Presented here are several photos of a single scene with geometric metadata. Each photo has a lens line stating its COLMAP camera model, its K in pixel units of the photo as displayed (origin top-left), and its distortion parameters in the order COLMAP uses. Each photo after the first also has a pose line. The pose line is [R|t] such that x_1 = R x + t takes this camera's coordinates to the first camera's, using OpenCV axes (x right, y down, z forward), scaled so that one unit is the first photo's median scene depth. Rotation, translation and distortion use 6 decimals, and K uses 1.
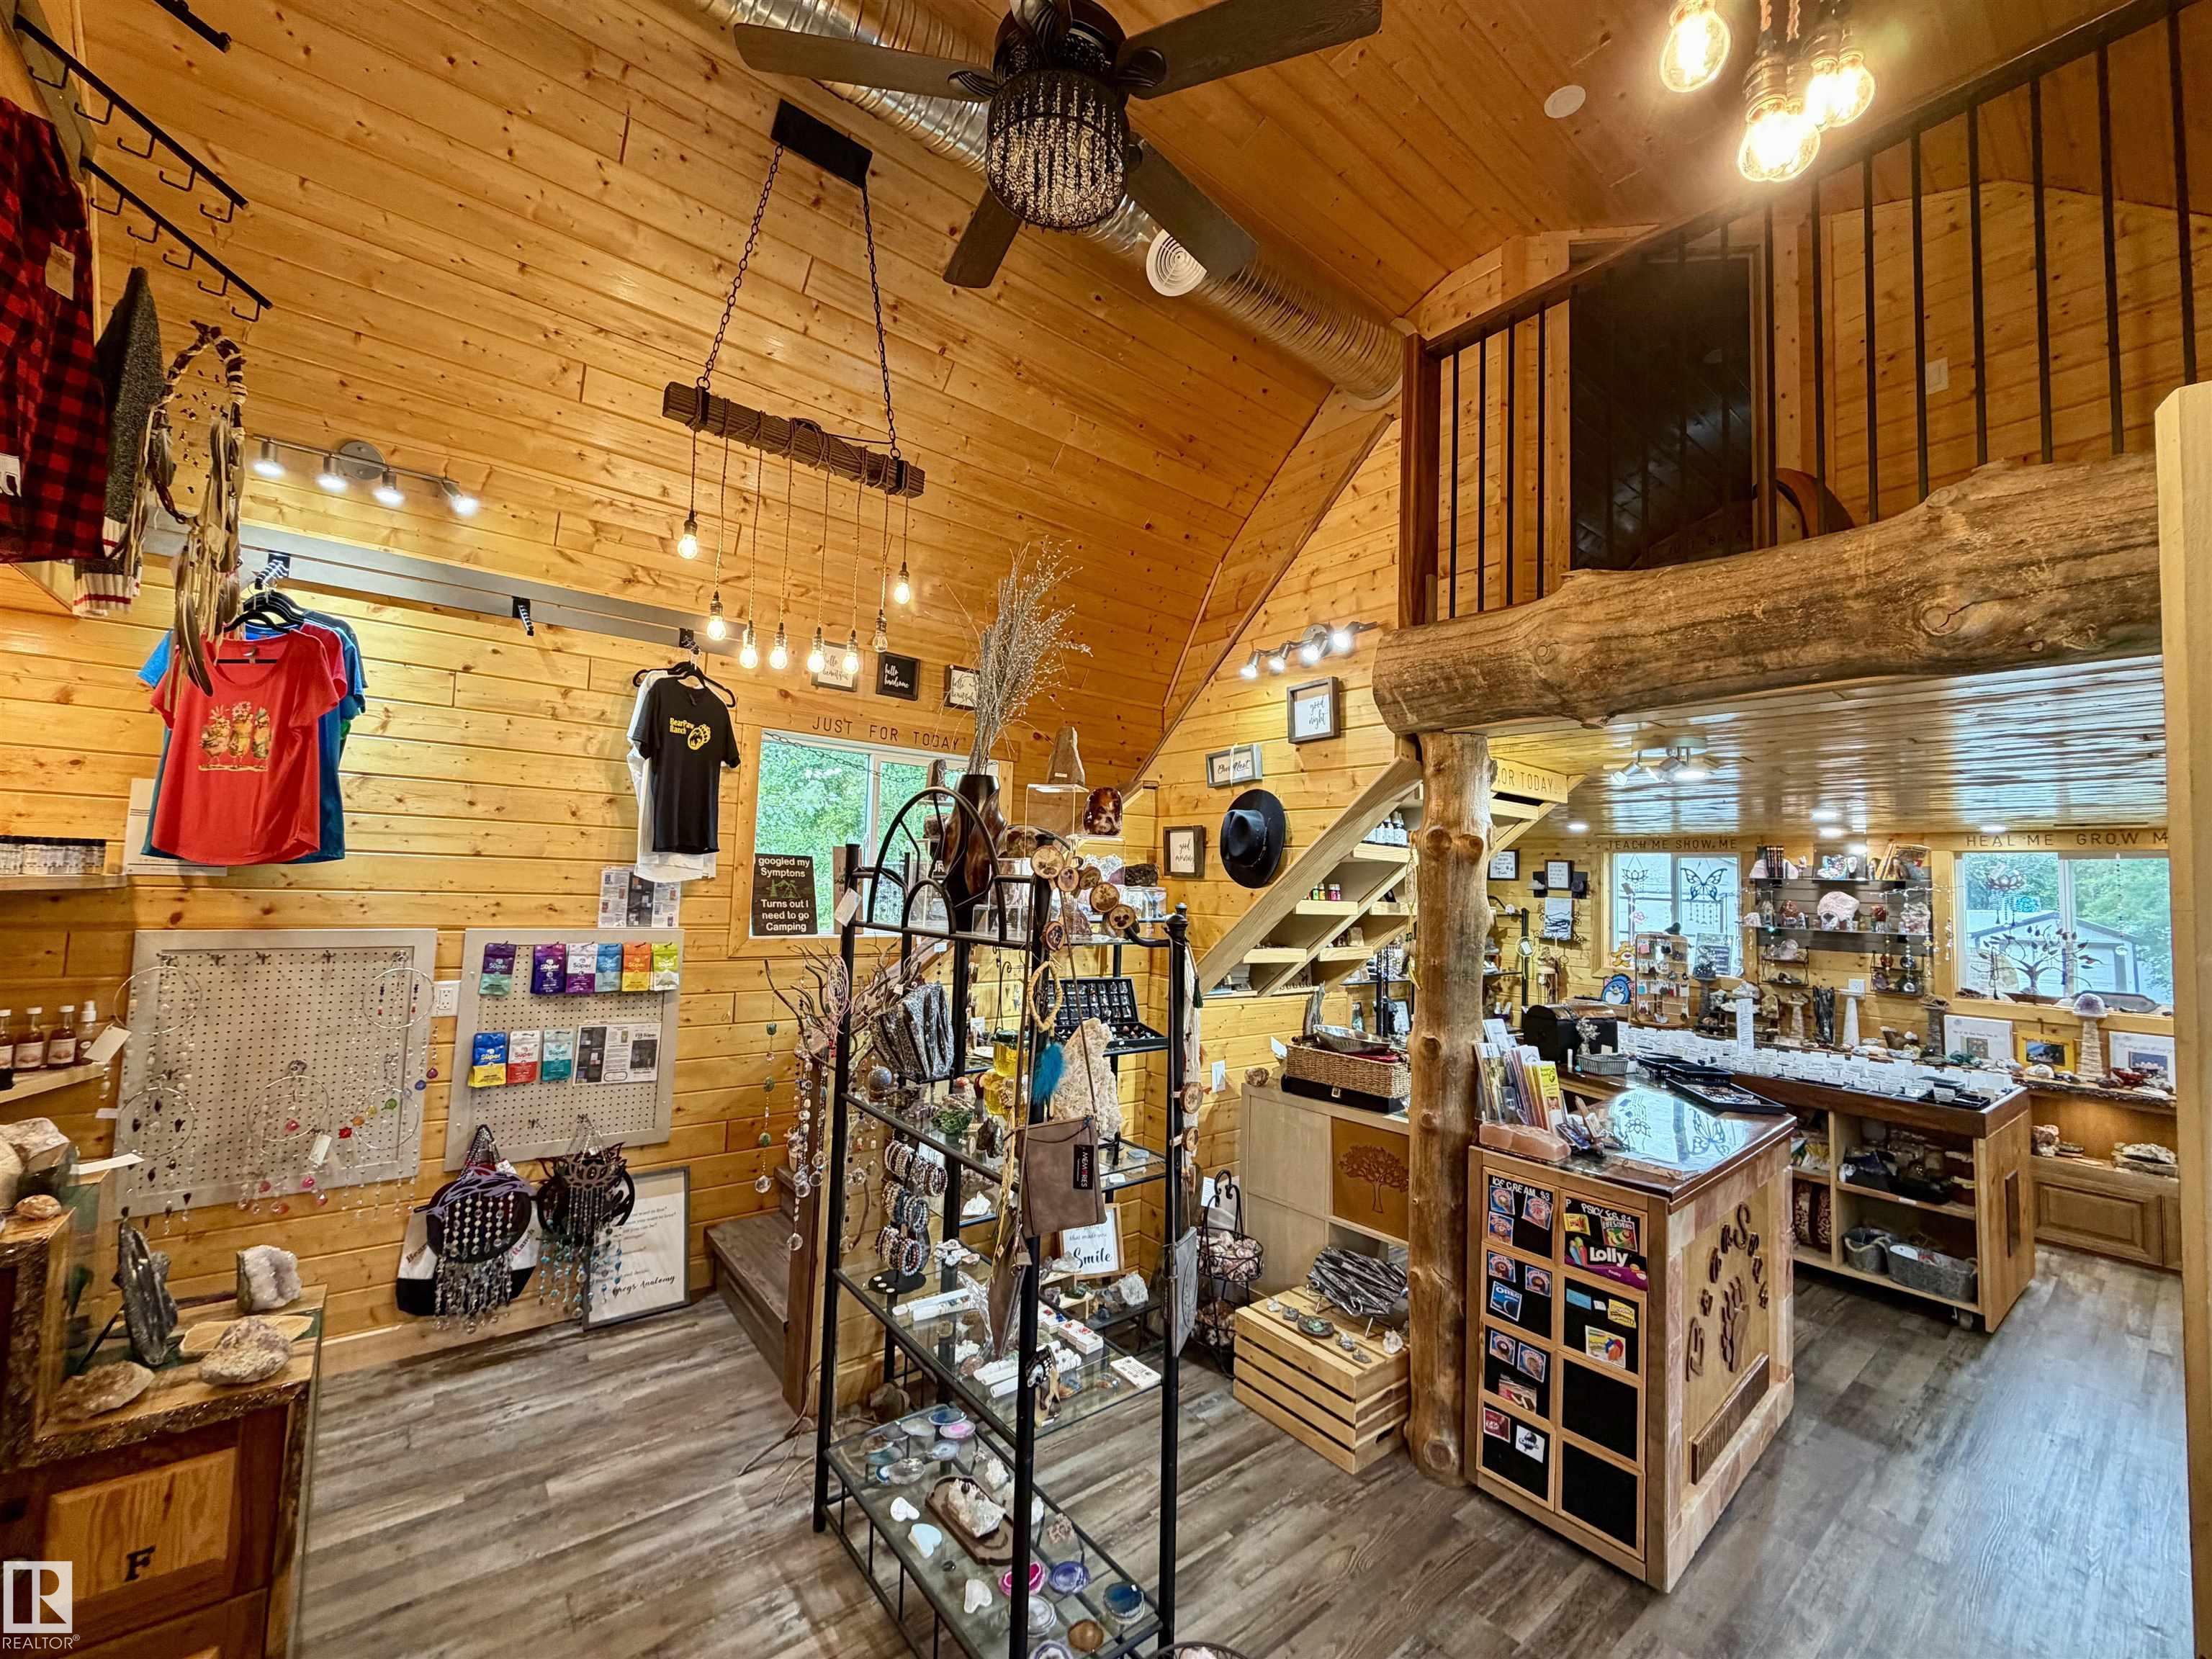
lens RADIAL K [[877.6, 0, 1099.4], [0, 877.6, 826.8], [0, 0, 1]] dist [-0.000928, -0.000283]
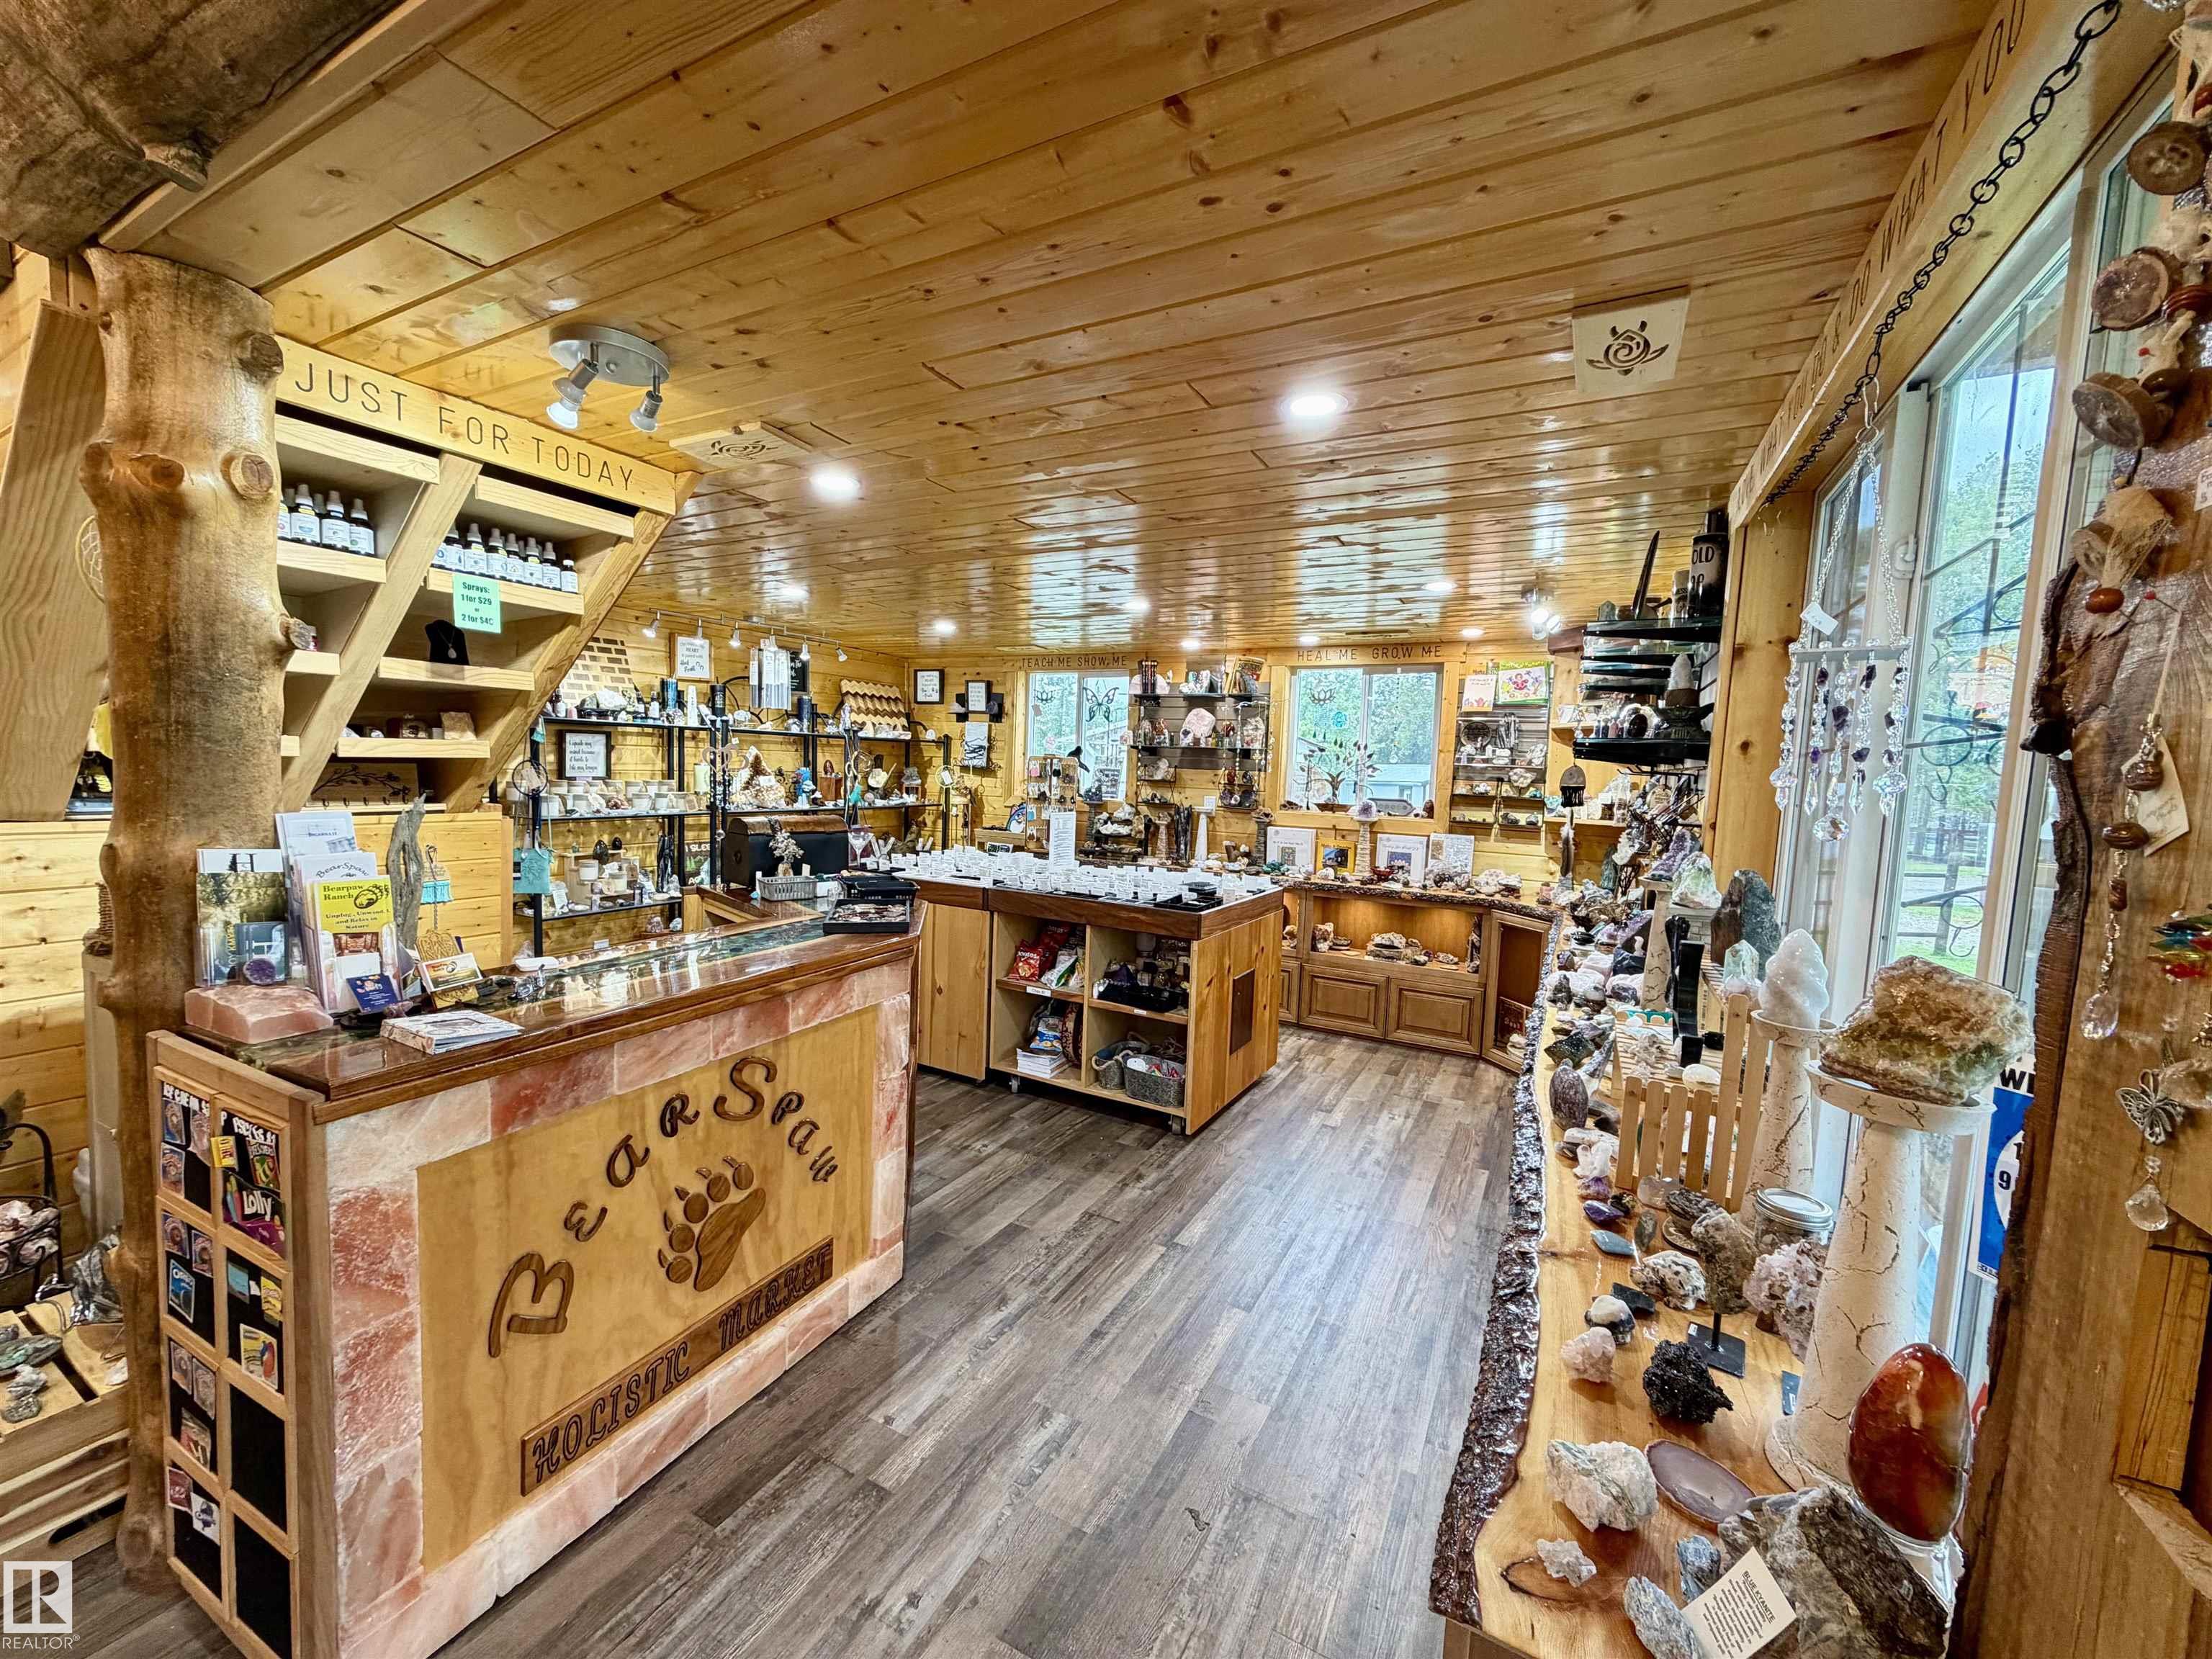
lens RADIAL K [[877.6, 0, 1109.2], [0, 877.6, 832.3], [0, 0, 1]] dist [-0.000928, -0.000283]
pose [[0.916230, -0.034186, 0.399192, 0.384260], [-0.029241, 0.987990, 0.151724, 0.071186], [-0.399585, -0.150687, 0.904227, 0.144508]]
